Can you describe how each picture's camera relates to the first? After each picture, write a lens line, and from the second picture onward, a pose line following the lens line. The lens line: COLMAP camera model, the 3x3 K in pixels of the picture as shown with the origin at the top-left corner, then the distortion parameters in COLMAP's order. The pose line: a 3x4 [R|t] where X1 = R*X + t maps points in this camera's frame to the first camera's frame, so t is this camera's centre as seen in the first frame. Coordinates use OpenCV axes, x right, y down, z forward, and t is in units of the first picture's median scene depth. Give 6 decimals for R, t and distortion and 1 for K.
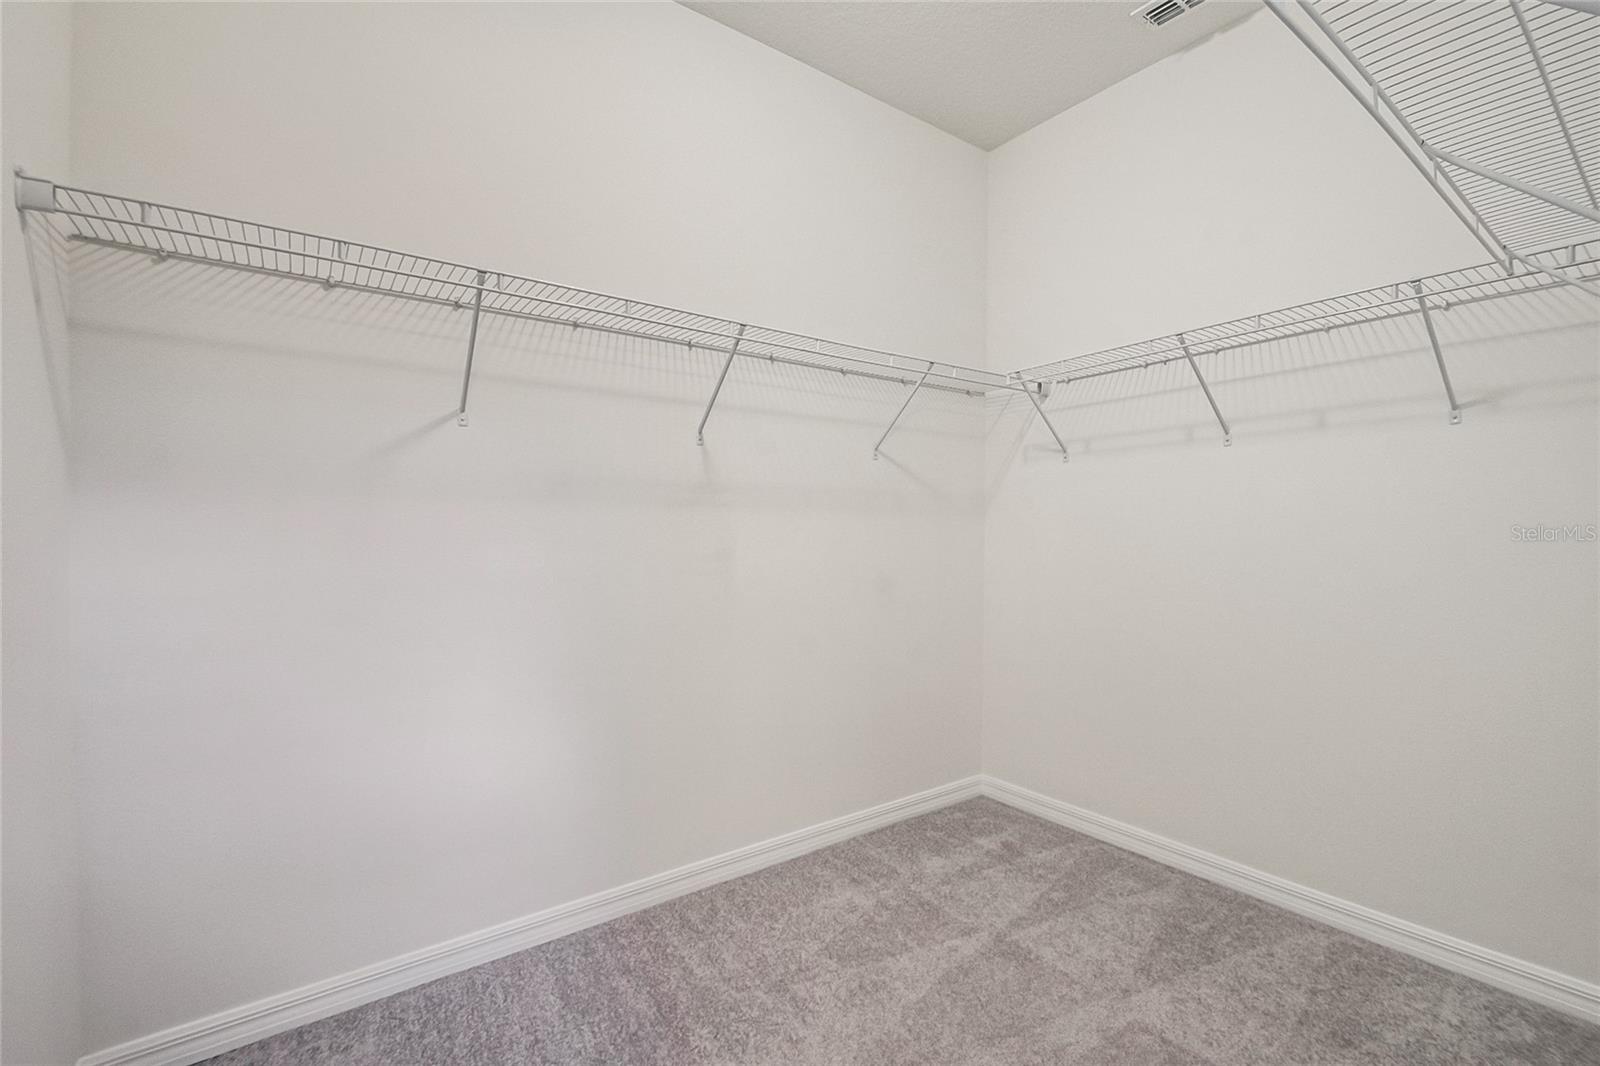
lens RADIAL K [[683.3, 0, 793.3], [0, 683.3, 529.3], [0, 0, 1]] dist [0.002125, -0.017462]
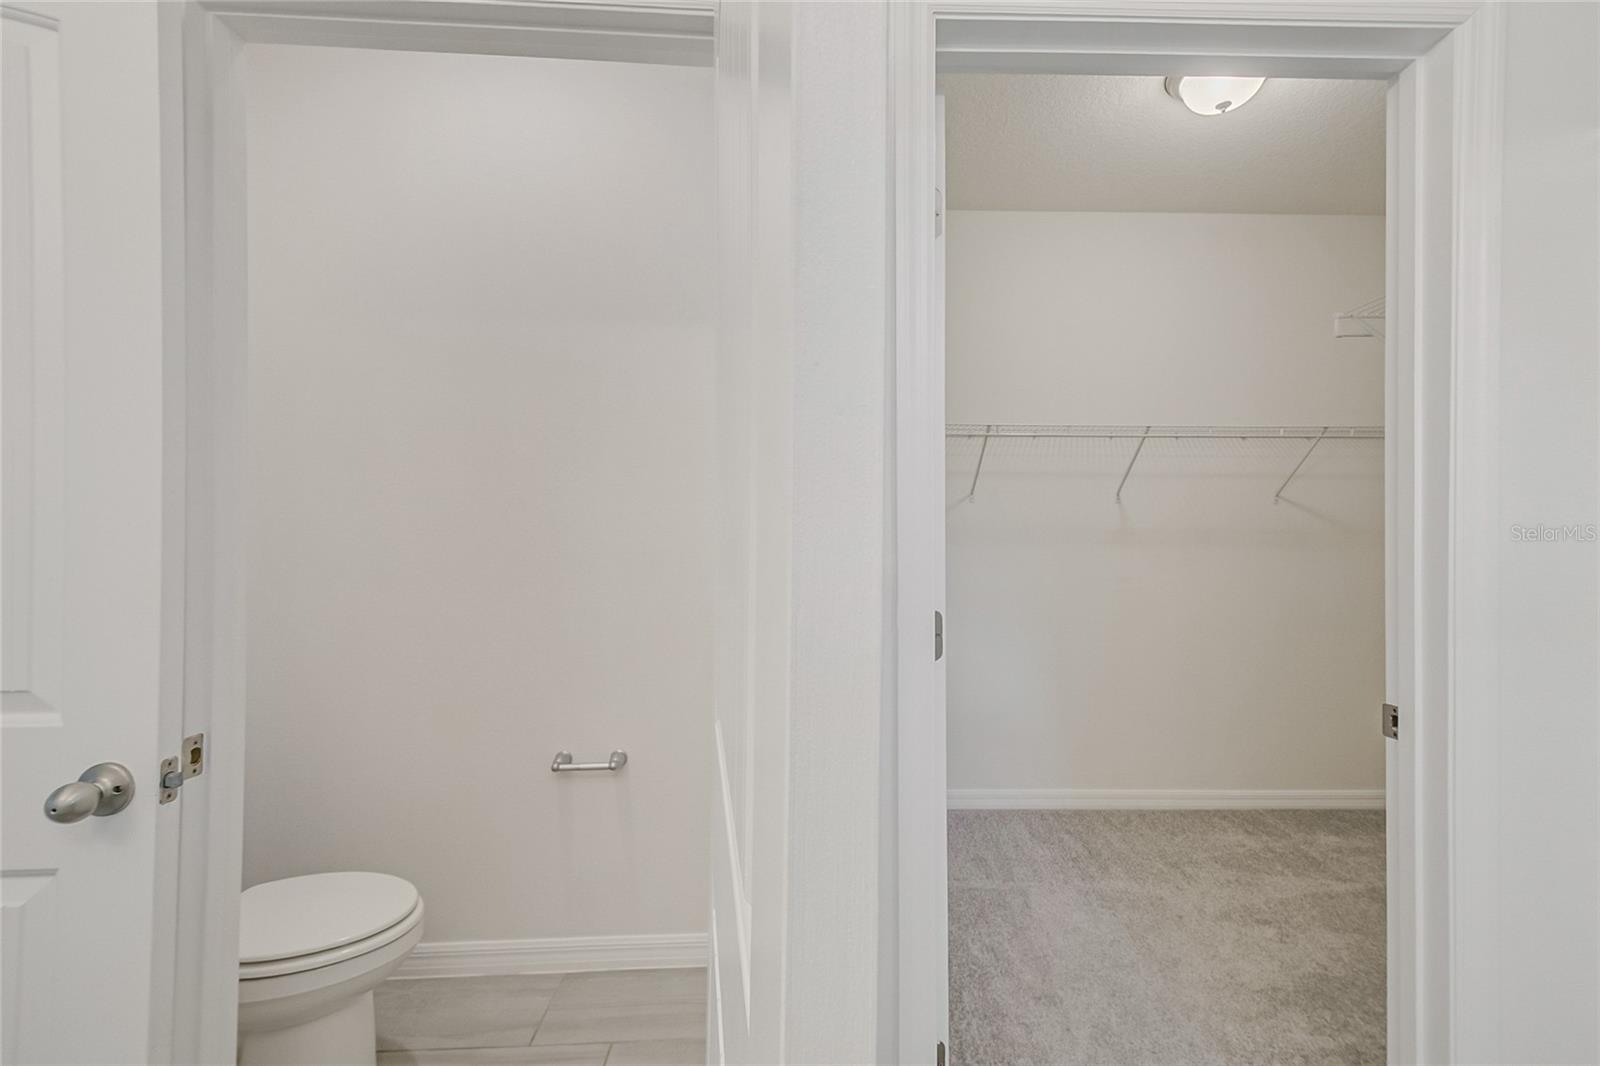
lens RADIAL K [[683.3, 0, 793.3], [0, 683.3, 529.3], [0, 0, 1]] dist [0.002125, -0.017462]
pose [[0.828269, -0.004979, -0.560309, 0.109193], [-0.002266, 0.999923, -0.012236, -0.049853], [0.560327, 0.011404, 0.828193, -0.620299]]
